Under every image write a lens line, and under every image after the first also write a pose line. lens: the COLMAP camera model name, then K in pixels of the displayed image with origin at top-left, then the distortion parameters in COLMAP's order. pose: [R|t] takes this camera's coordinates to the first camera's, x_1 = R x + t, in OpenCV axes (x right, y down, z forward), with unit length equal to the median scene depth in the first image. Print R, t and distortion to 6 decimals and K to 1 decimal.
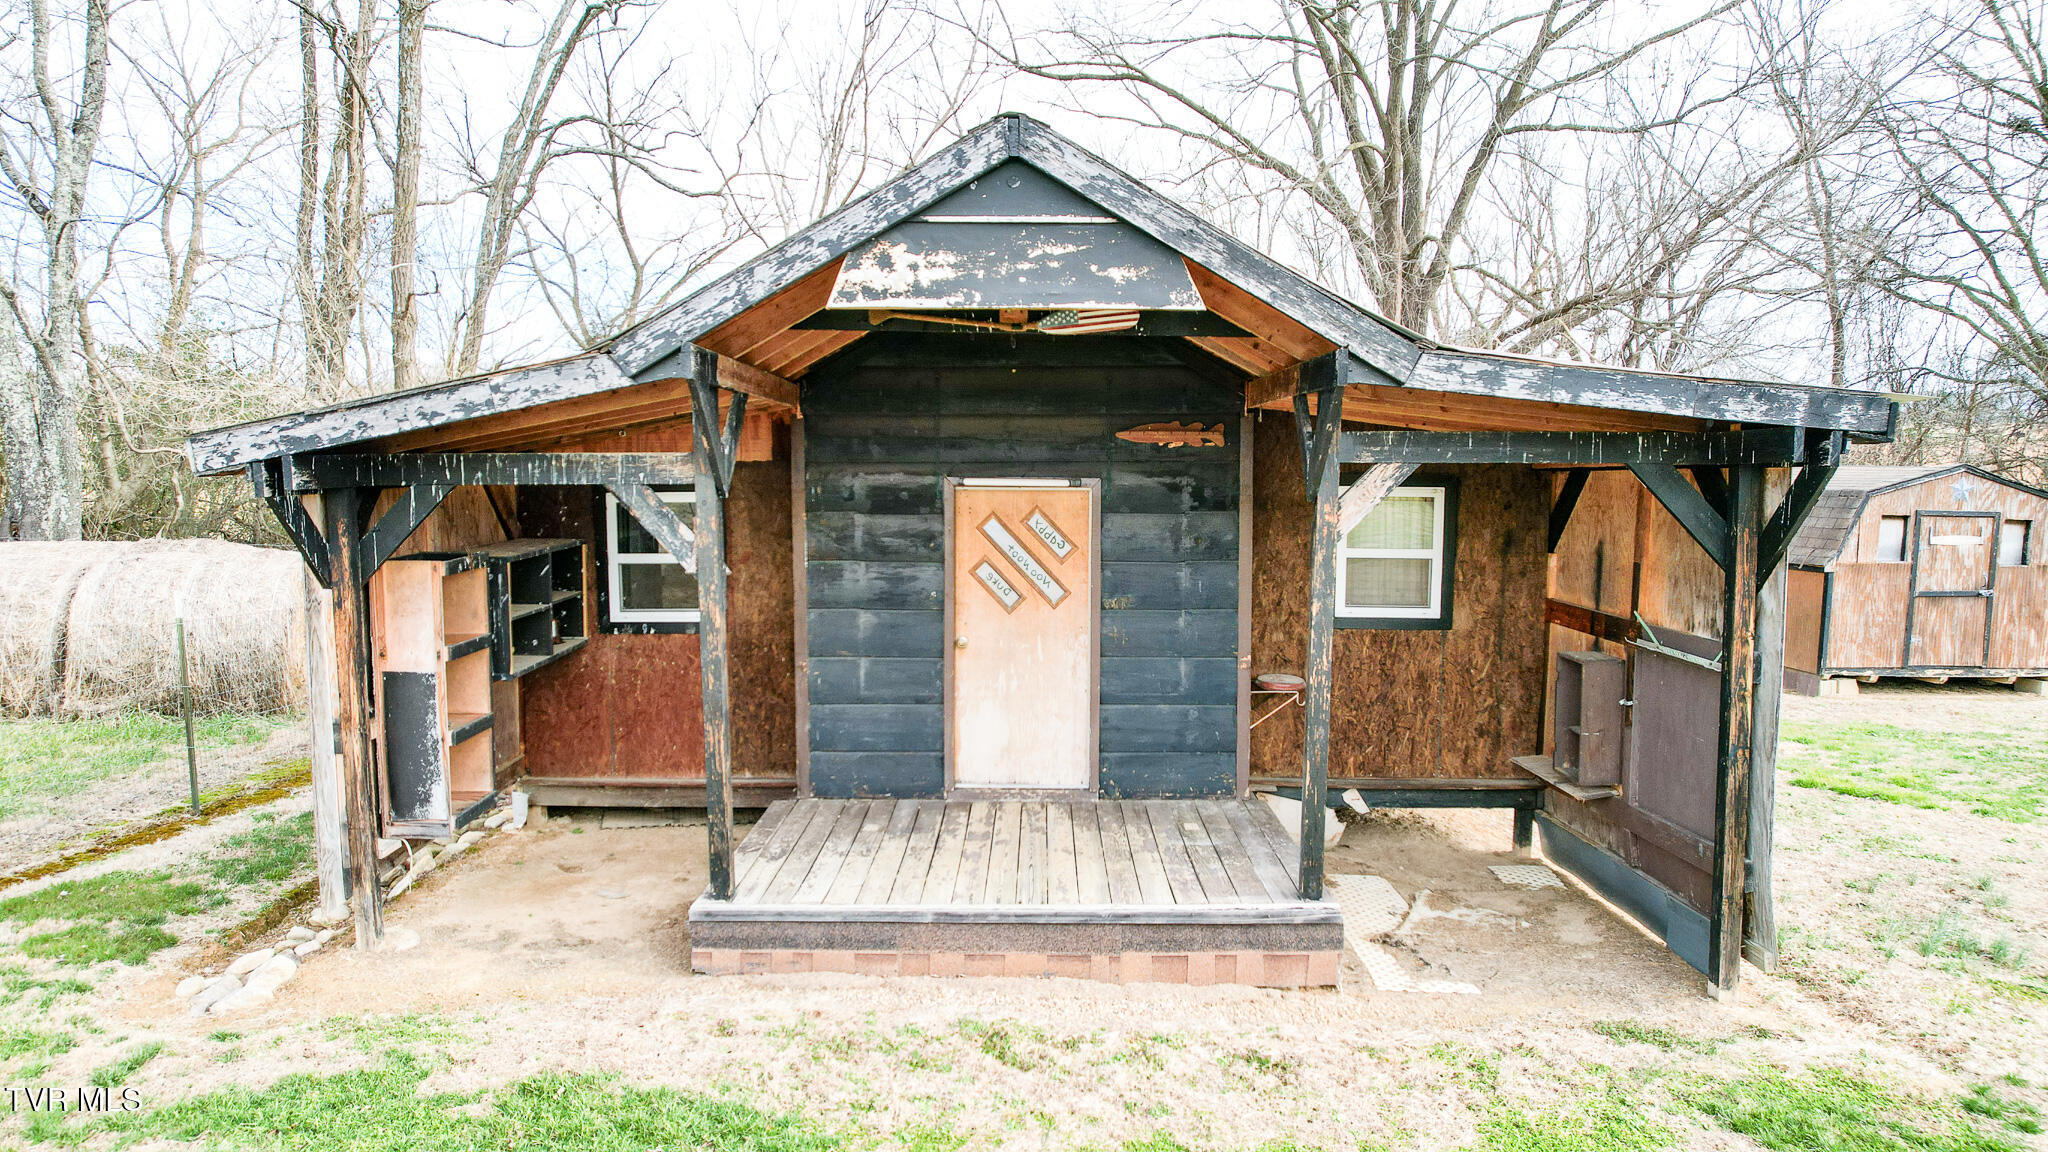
lens RADIAL K [[1308.9, 0, 1024.5], [0, 1308.9, 579.3], [0, 0, 1]] dist [-0.071512, 0.065254]
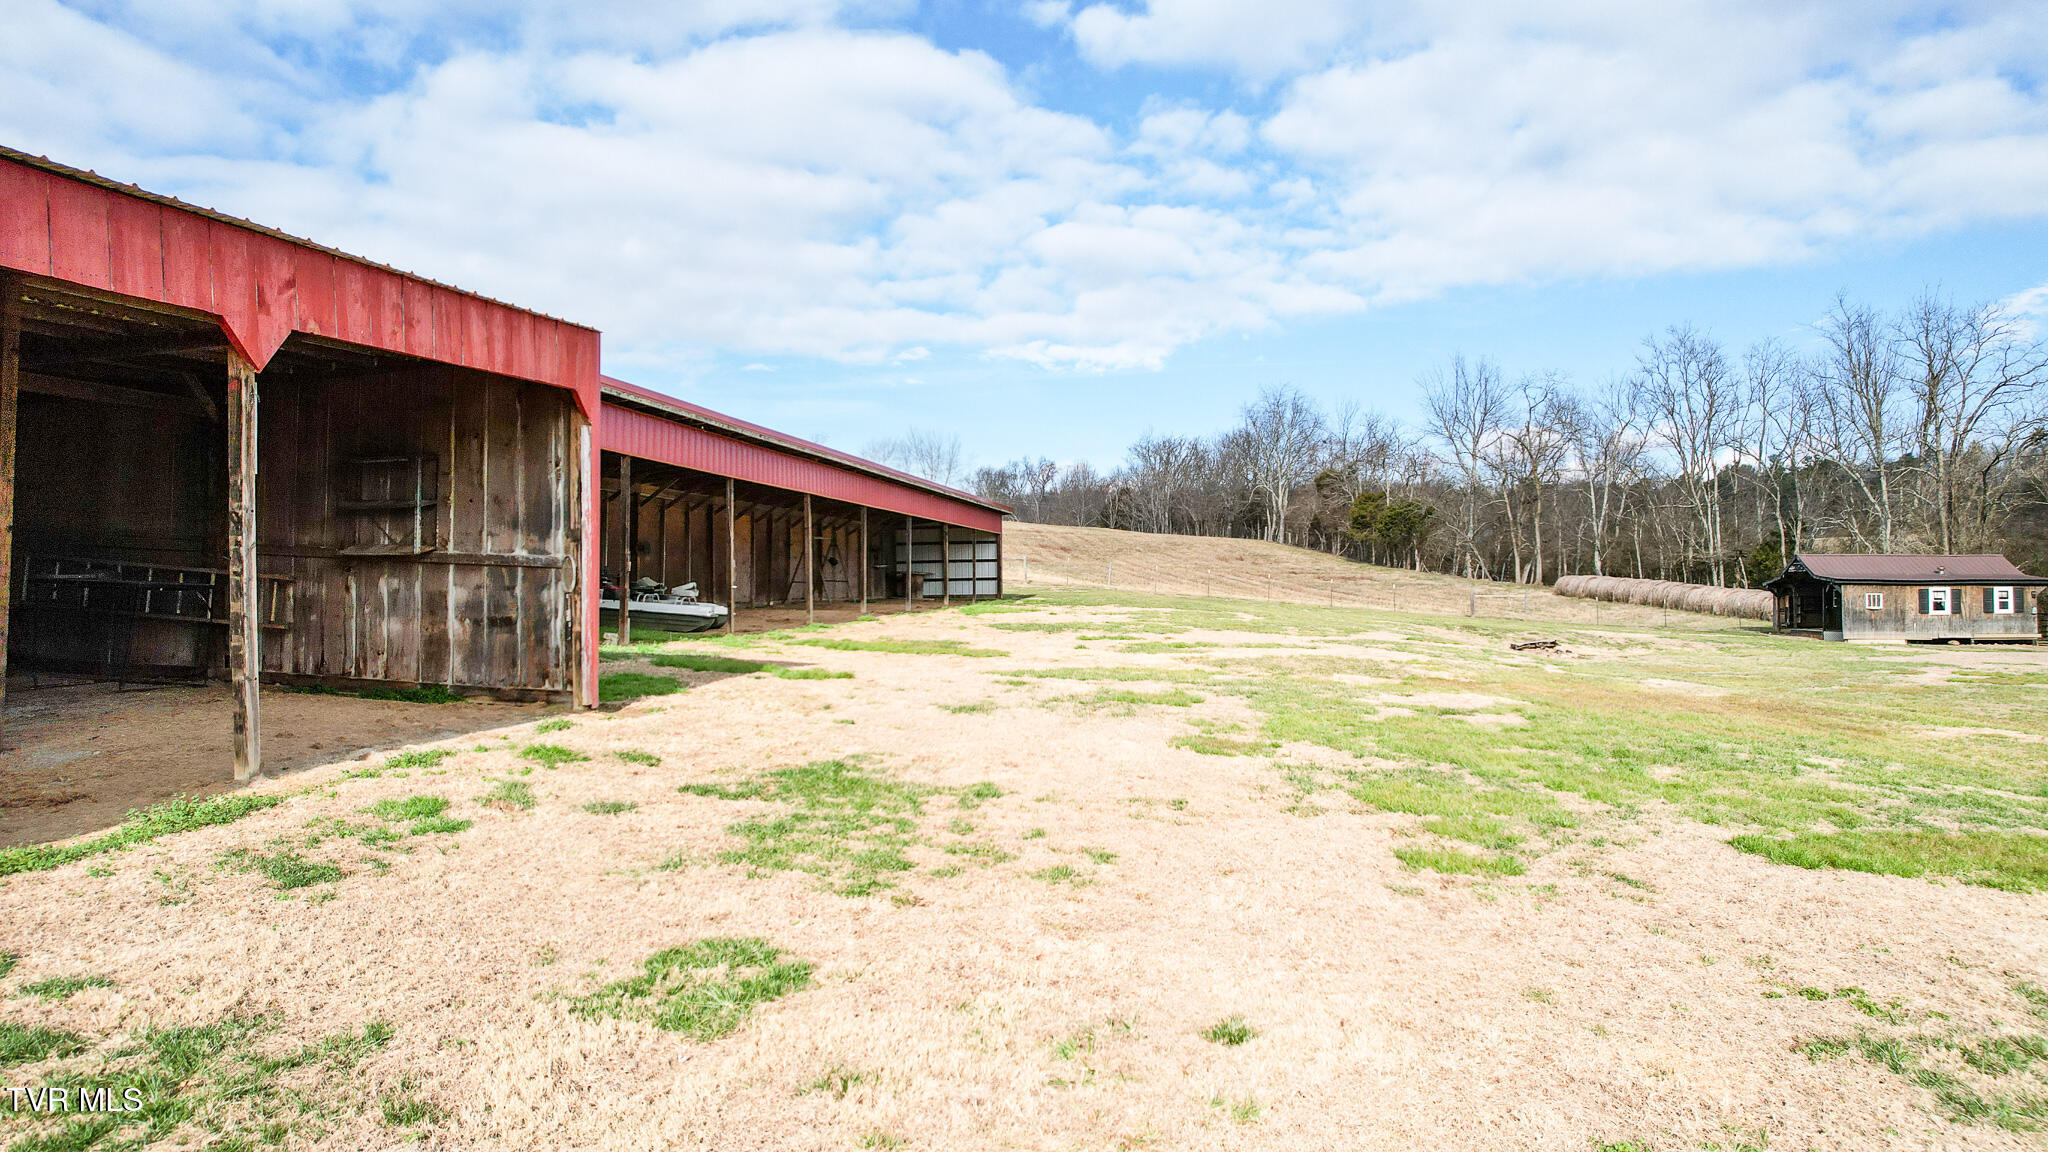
lens RADIAL K [[1308.9, 0, 1024.5], [0, 1308.9, 579.3], [0, 0, 1]] dist [-0.071512, 0.065254]
pose [[-0.099556, -0.005666, -0.995016, 3.934182], [-0.084888, 0.996387, 0.002819, 0.130364], [0.991404, 0.084745, -0.099677, -1.507945]]
